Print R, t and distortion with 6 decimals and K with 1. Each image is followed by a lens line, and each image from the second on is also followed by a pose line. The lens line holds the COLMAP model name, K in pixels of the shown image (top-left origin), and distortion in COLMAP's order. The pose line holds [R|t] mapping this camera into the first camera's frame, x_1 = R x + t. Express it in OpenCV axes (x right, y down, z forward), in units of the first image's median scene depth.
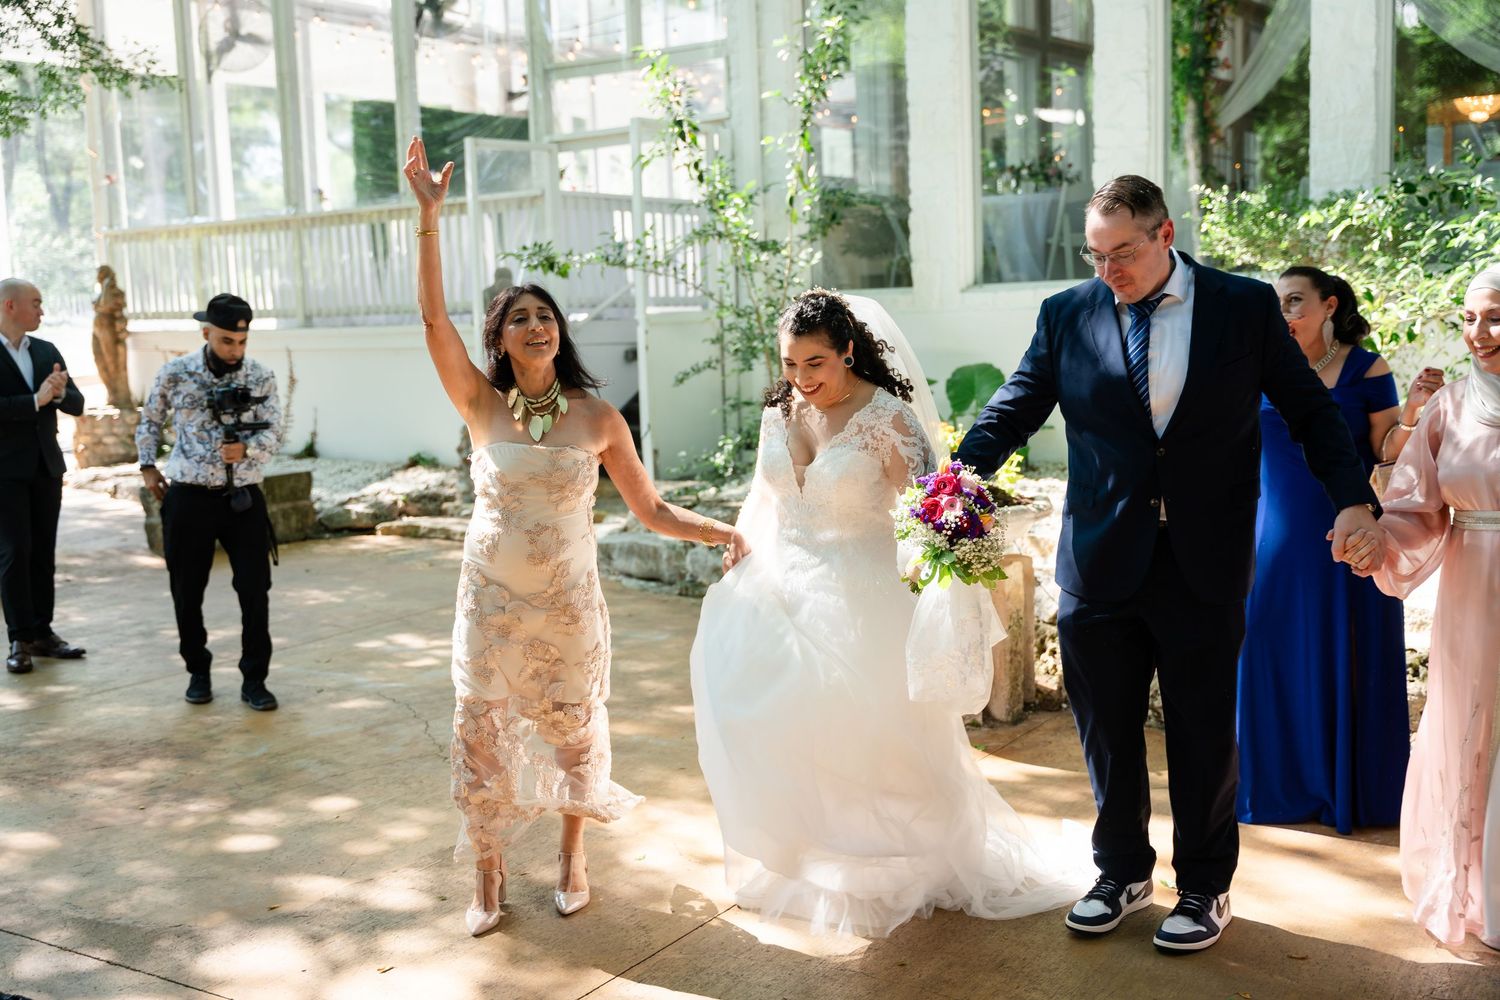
lens RADIAL K [[1626.5, 0, 749.8], [0, 1626.5, 500.1], [0, 0, 1]] dist [0.065465, 0.000000]
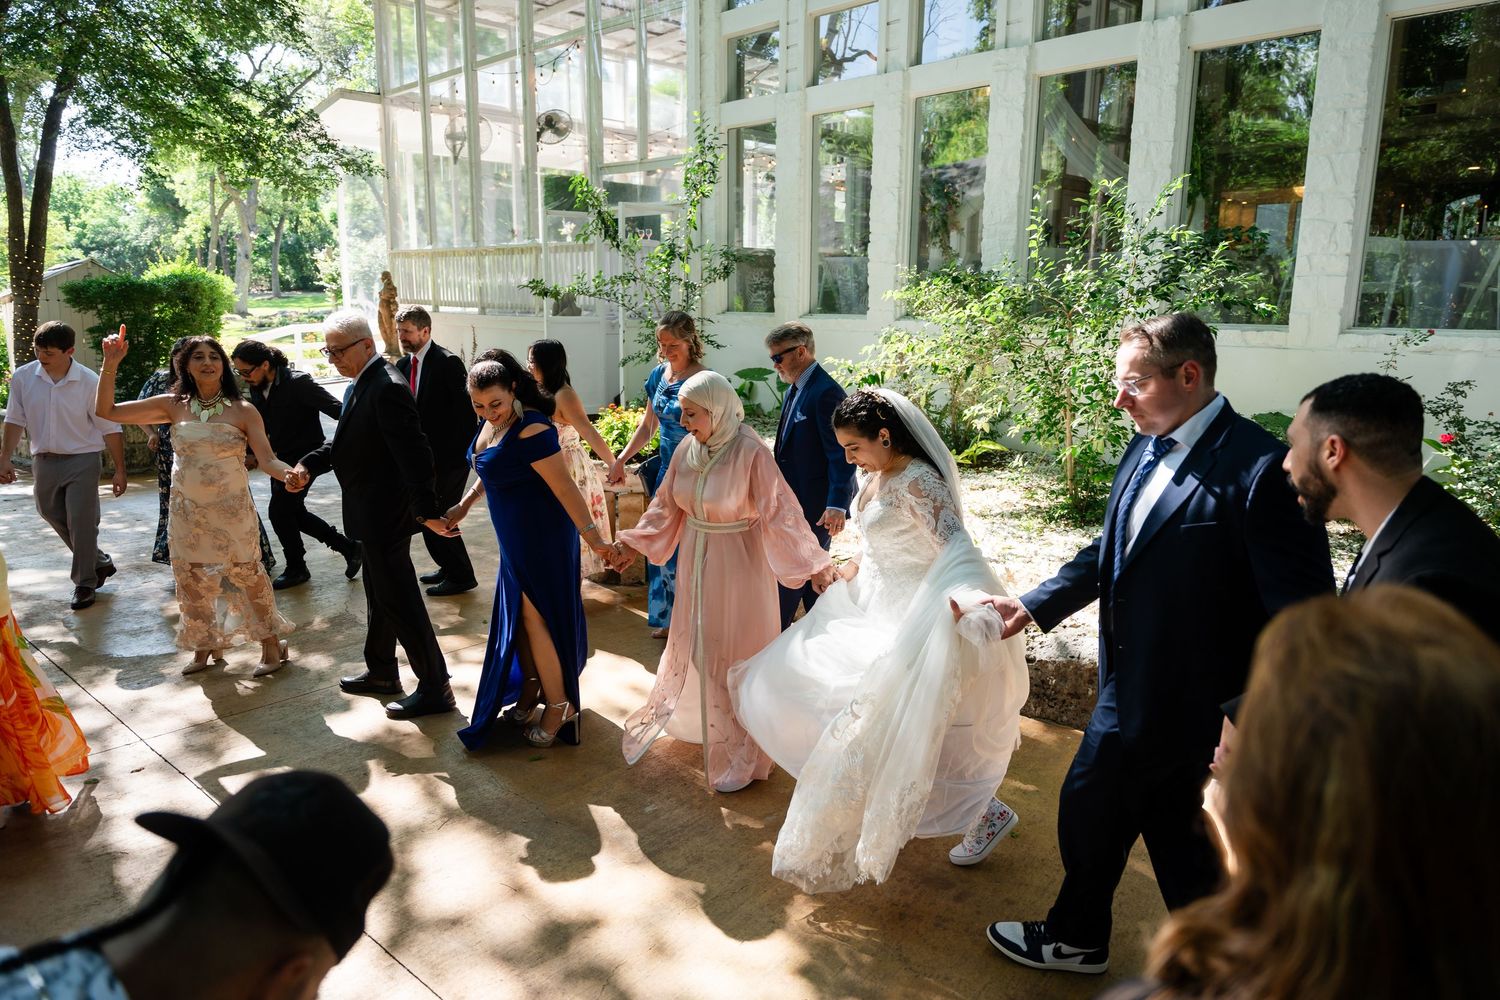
lens RADIAL K [[1018.2, 0, 750.1], [0, 1018.2, 501.2], [0, 0, 1]] dist [0.010823, 0.000709]
pose [[0.986953, 0.071604, -0.144210, 0.233914], [-0.059029, 0.994221, 0.089672, -0.030604], [0.149798, -0.079989, 0.985476, -0.034256]]
